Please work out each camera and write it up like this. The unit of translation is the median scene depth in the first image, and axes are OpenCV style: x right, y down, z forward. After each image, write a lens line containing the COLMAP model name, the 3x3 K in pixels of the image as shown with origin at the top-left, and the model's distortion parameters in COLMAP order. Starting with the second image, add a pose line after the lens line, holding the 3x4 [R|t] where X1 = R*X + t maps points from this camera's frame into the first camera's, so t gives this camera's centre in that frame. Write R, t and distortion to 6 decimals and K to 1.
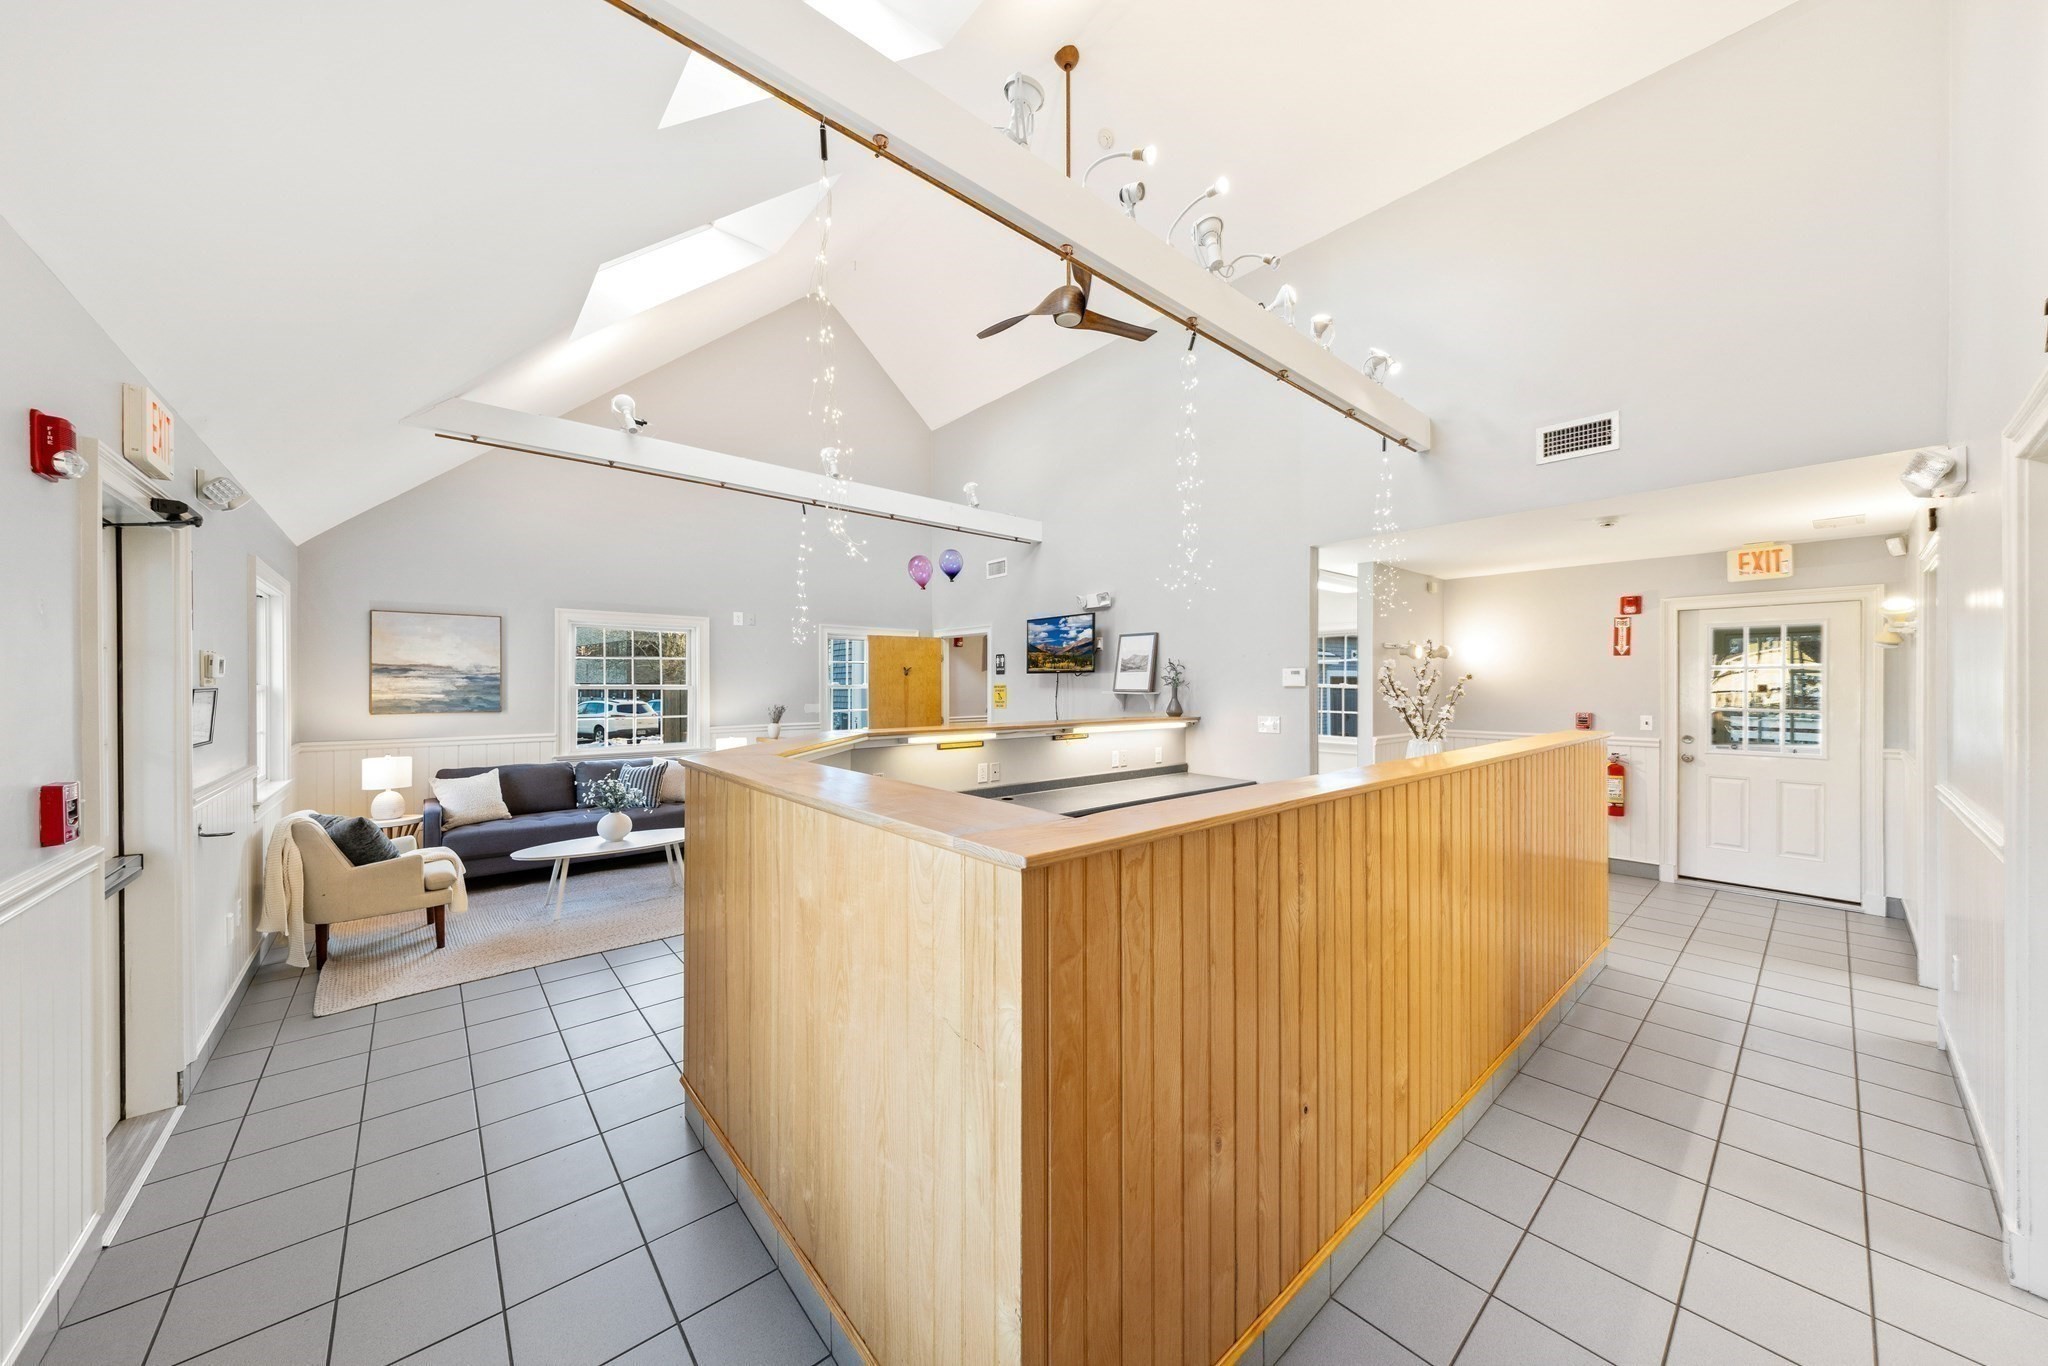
lens RADIAL K [[693.6, 0, 1033.9], [0, 693.6, 686.4], [0, 0, 1]] dist [-0.001757, -0.001519]
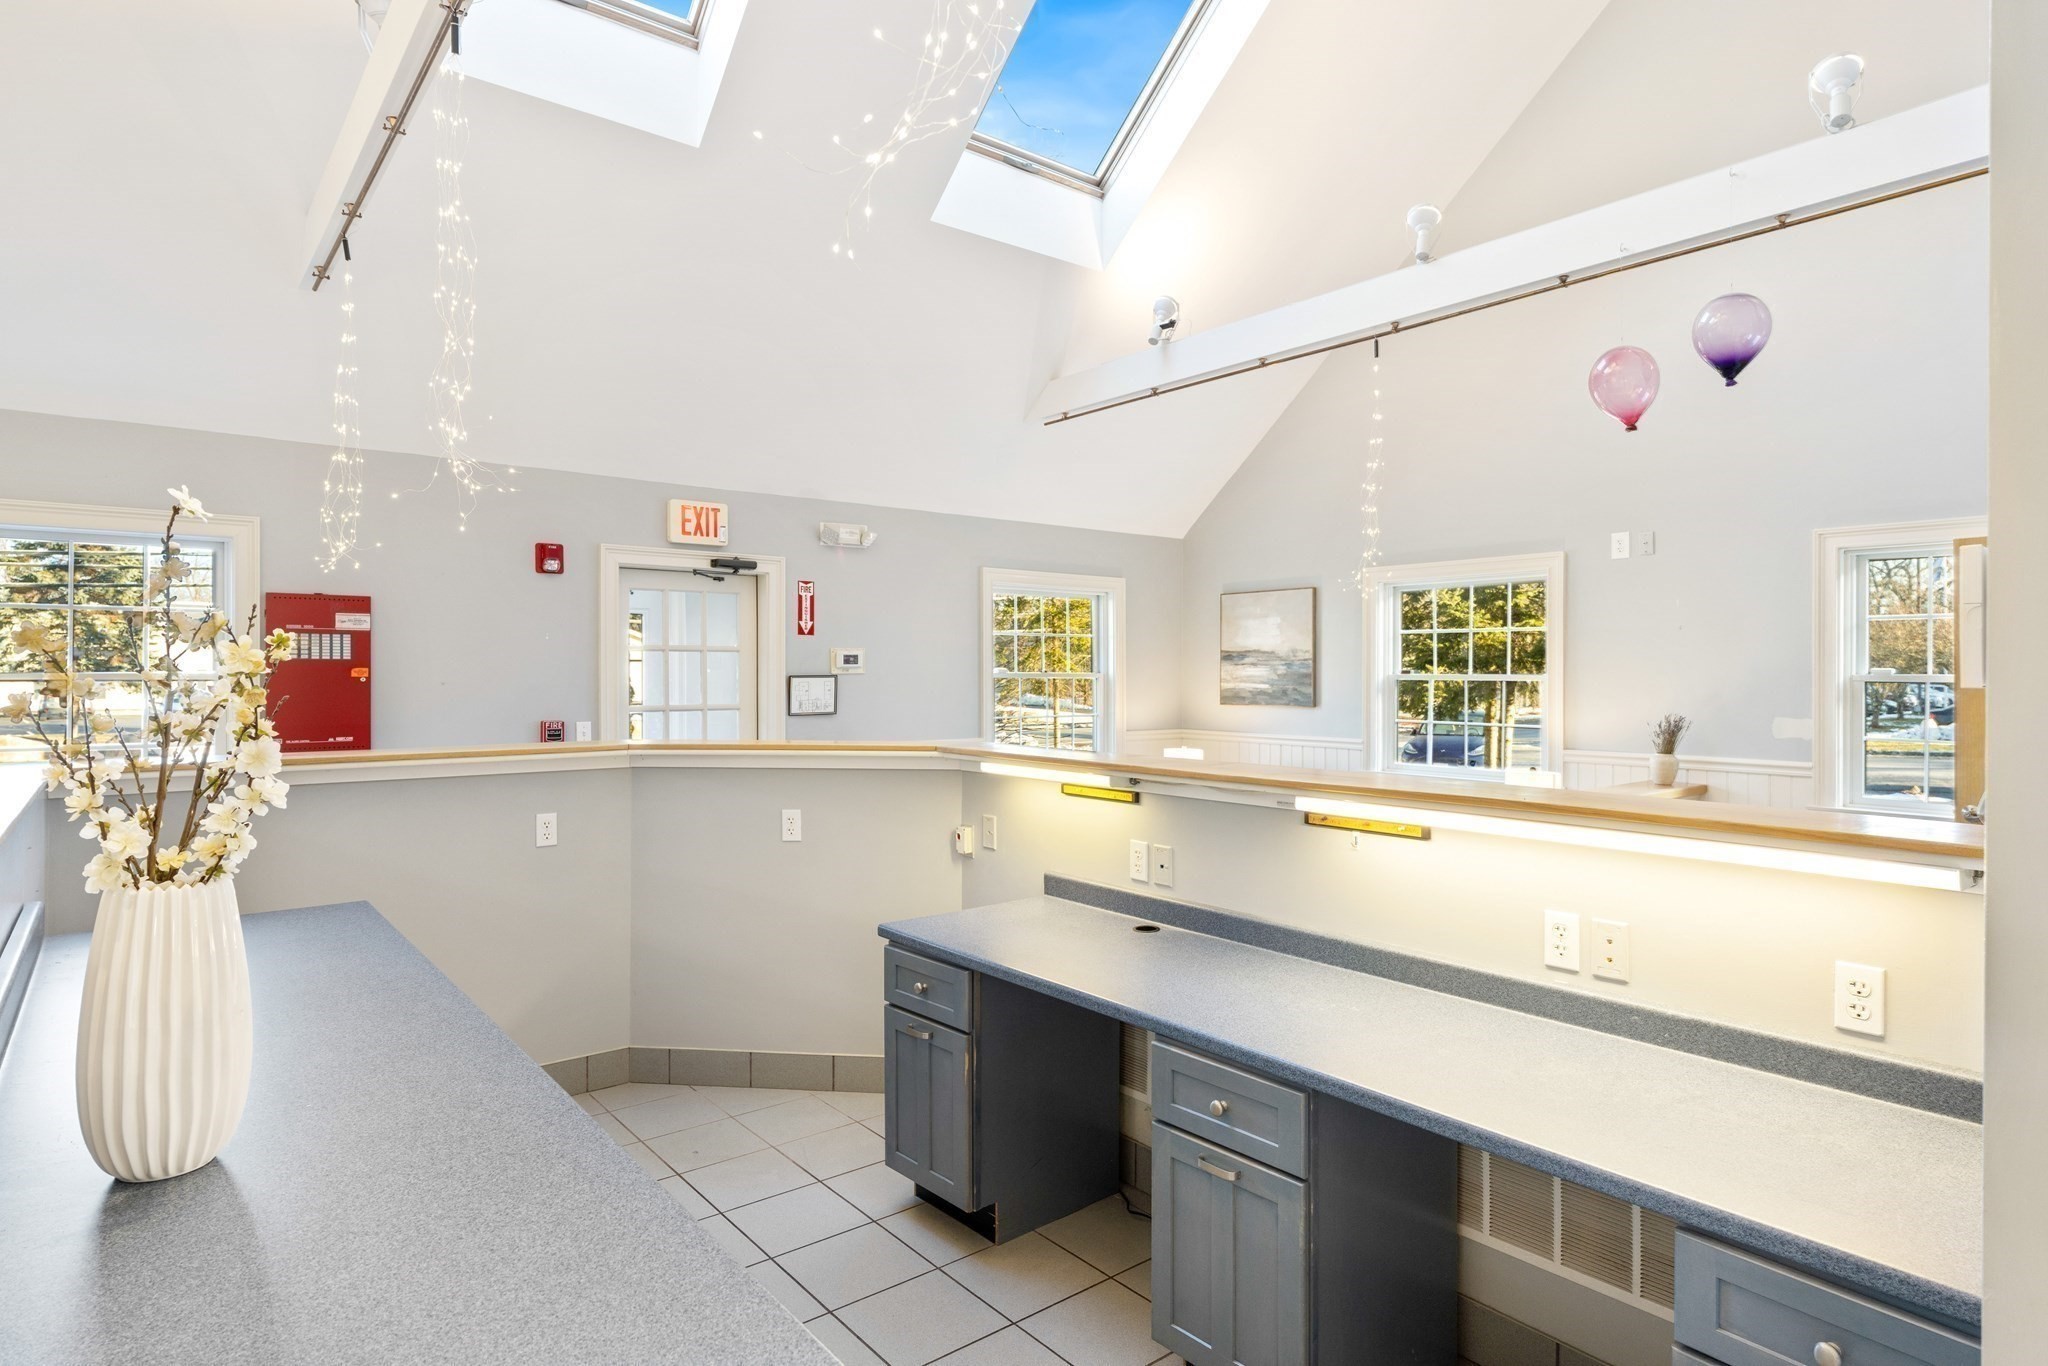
lens RADIAL K [[1121.2, 0, 1033.3], [0, 1121.2, 673.7], [0, 0, 1]] dist [0.007713, 0.000982]
pose [[-0.051150, 0.001363, -0.998690, 0.572426], [-0.003544, 0.999993, 0.001547, -0.002434], [0.998685, 0.003619, -0.051145, 0.801696]]
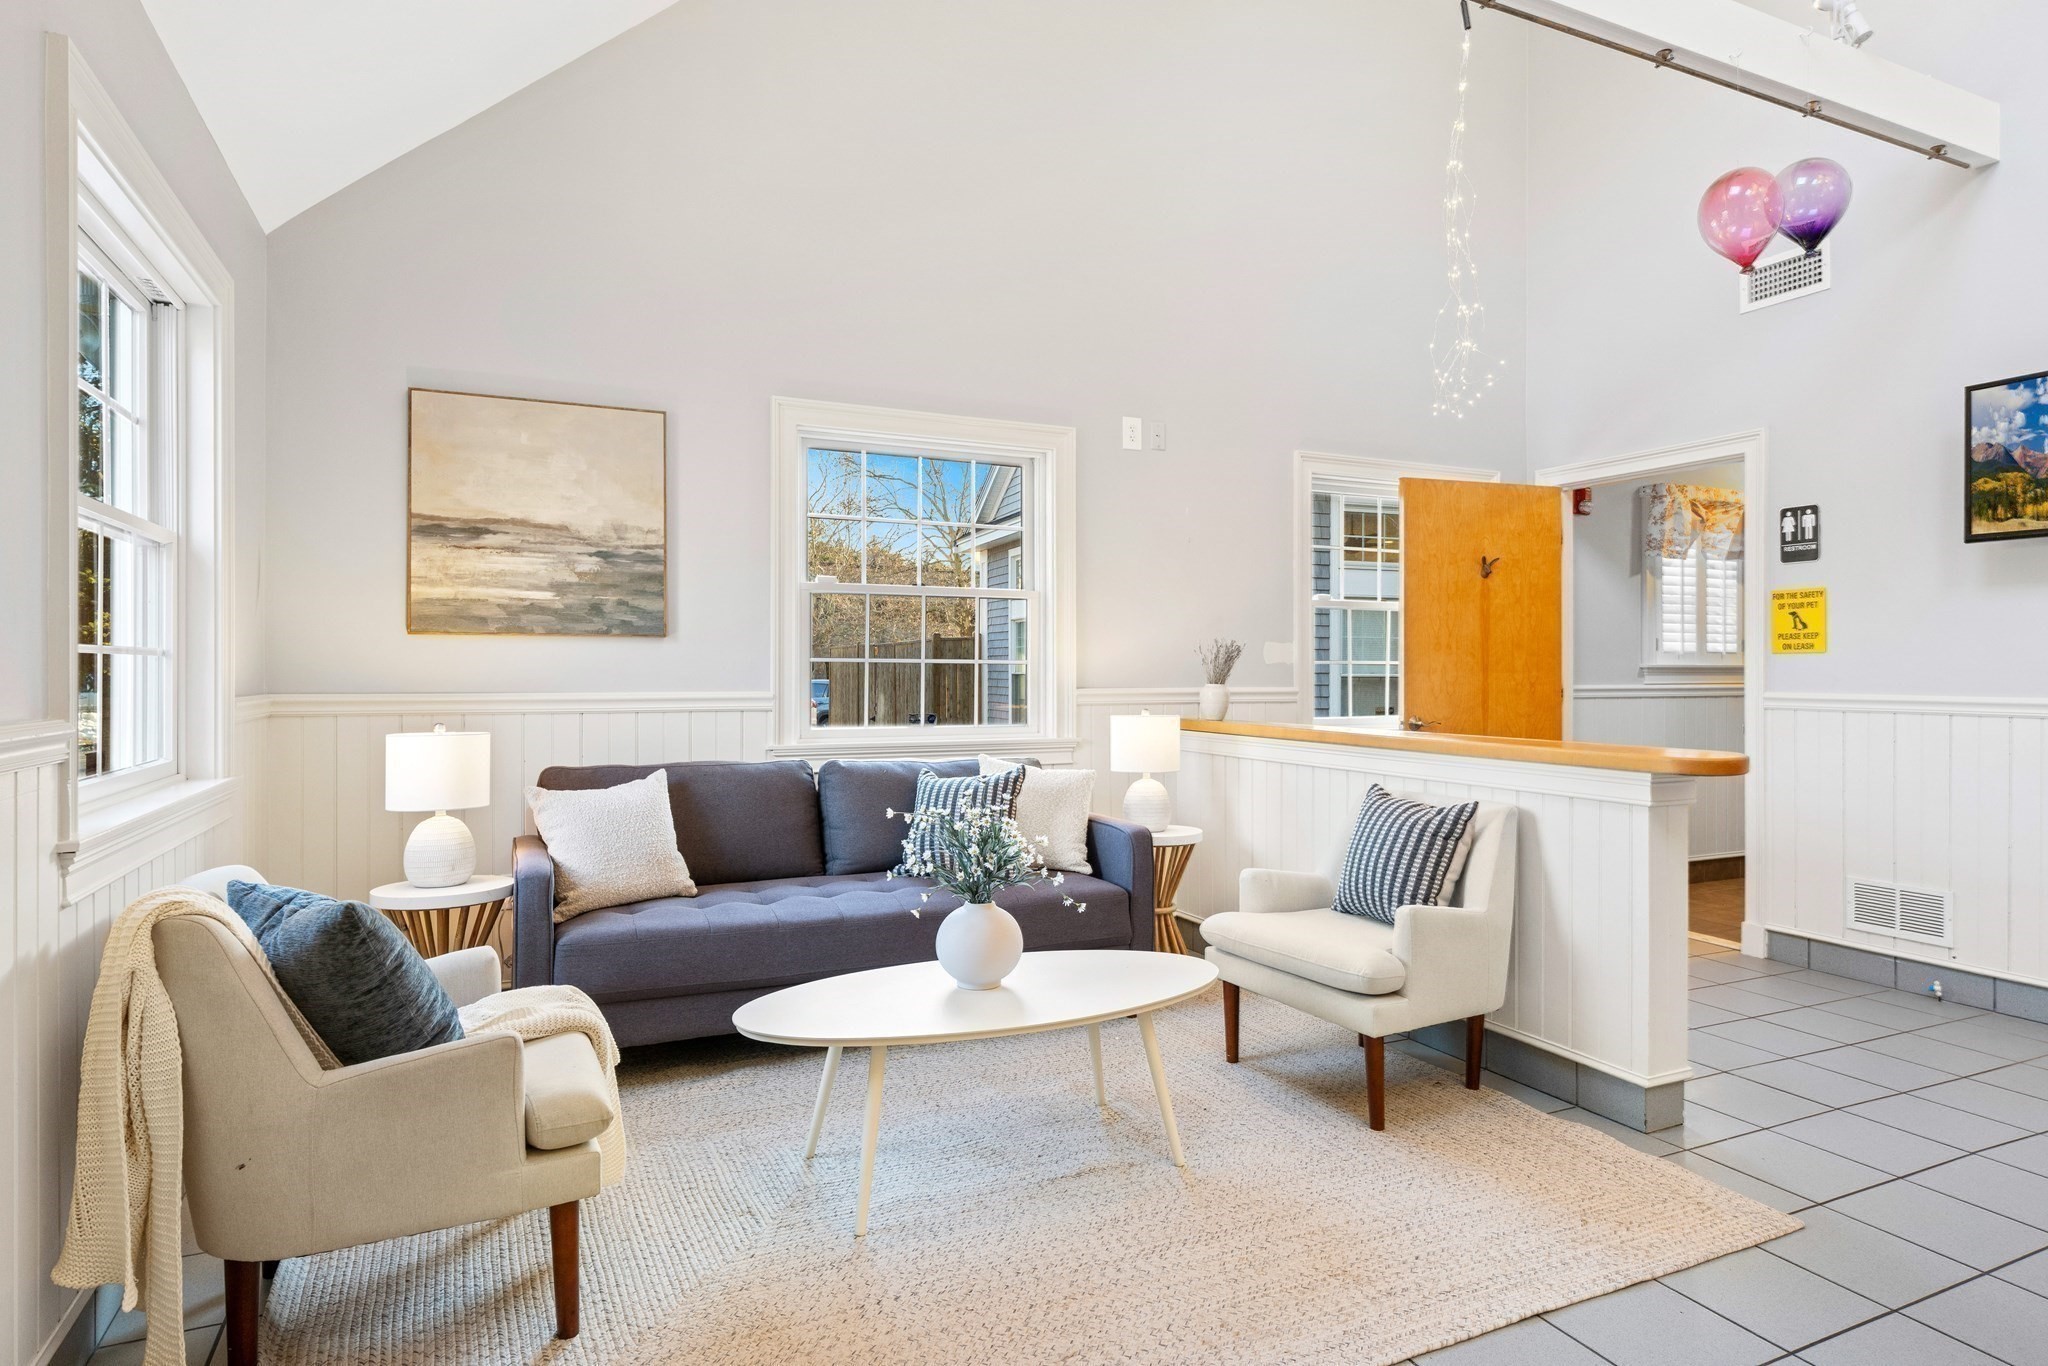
lens RADIAL K [[1121.2, 0, 1019.8], [0, 1121.2, 676.4], [0, 0, 1]] dist [0.007713, 0.000982]
pose [[0.958318, 0.003126, -0.285688, -0.393313], [-0.002458, 0.999993, 0.002697, 0.062772], [0.285694, -0.001883, 0.958319, 0.435273]]
